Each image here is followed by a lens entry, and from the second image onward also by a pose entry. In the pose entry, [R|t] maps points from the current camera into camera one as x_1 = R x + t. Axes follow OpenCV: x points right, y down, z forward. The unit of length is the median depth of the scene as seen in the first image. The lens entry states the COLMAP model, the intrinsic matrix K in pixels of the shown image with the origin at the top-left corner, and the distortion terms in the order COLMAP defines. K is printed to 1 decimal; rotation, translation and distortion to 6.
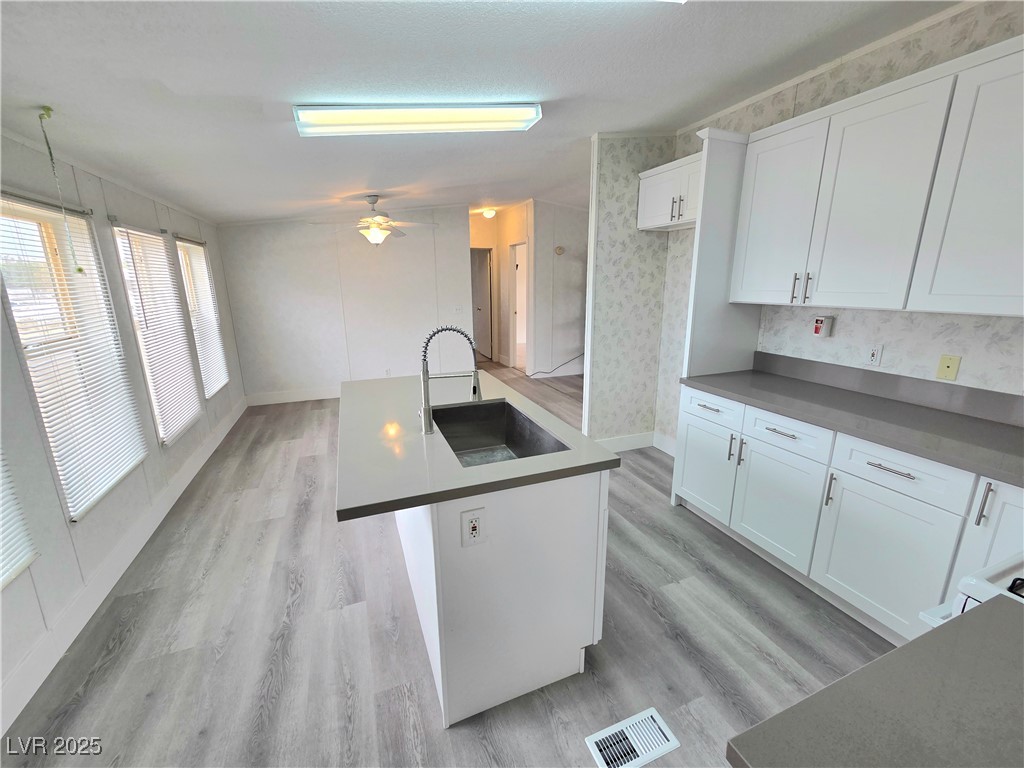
lens RADIAL K [[420.6, 0, 519.0], [0, 420.6, 386.8], [0, 0, 1]] dist [0.003429, -0.000866]
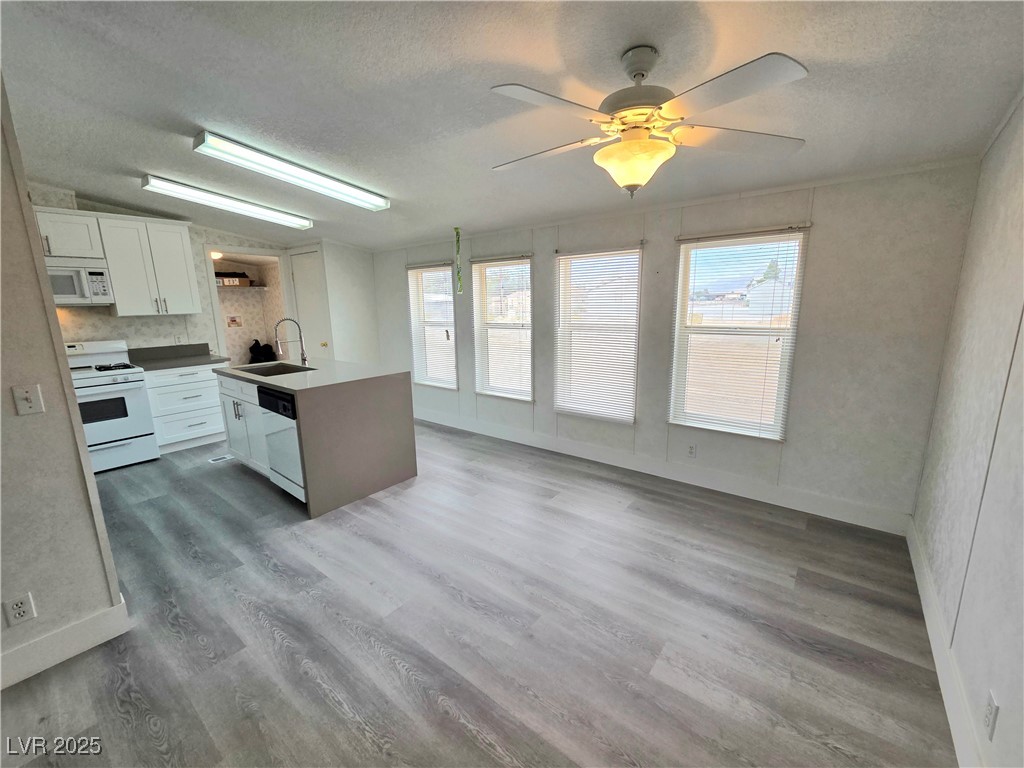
lens RADIAL K [[418.0, 0, 515.6], [0, 418.0, 384.7], [0, 0, 1]] dist [0.003677, -0.000046]
pose [[-0.870234, 0.115940, -0.478801, -0.090539], [-0.099274, 0.910702, 0.400957, -0.627394], [0.482532, 0.396459, -0.781014, 2.595314]]
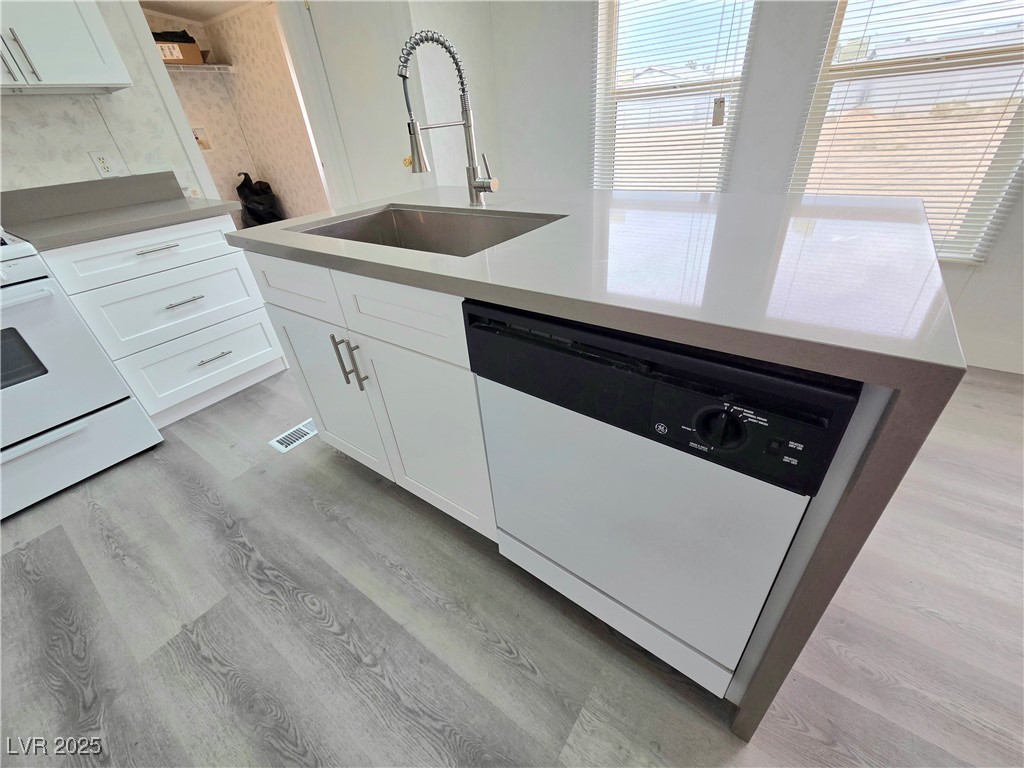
lens RADIAL K [[420.6, 0, 519.0], [0, 420.6, 386.8], [0, 0, 1]] dist [0.003429, -0.000866]
pose [[-0.846880, 0.339722, -0.409124, 0.125006], [-0.054993, 0.709272, 0.702787, -0.165780], [0.528932, 0.617675, -0.581986, 1.337847]]
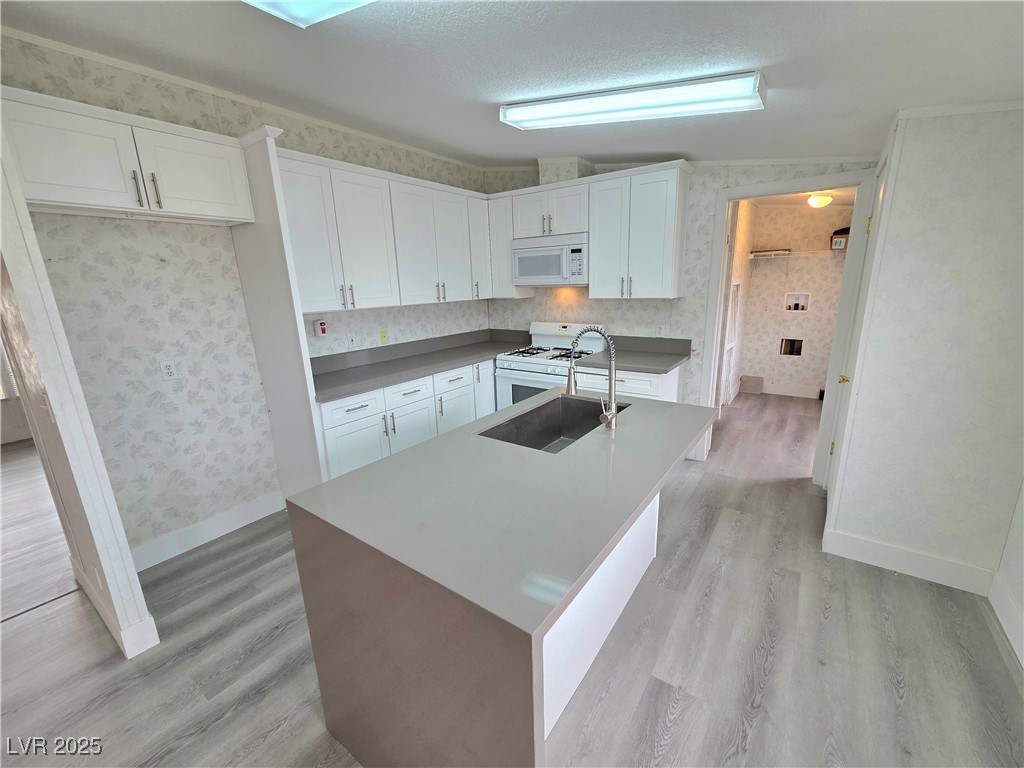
lens RADIAL K [[420.6, 0, 519.0], [0, 420.6, 386.8], [0, 0, 1]] dist [0.003429, -0.000866]
pose [[-0.535350, -0.188112, 0.823416, -0.740184], [0.234197, 0.903598, 0.358695, -0.327770], [-0.811512, 0.384869, -0.439686, 1.258739]]
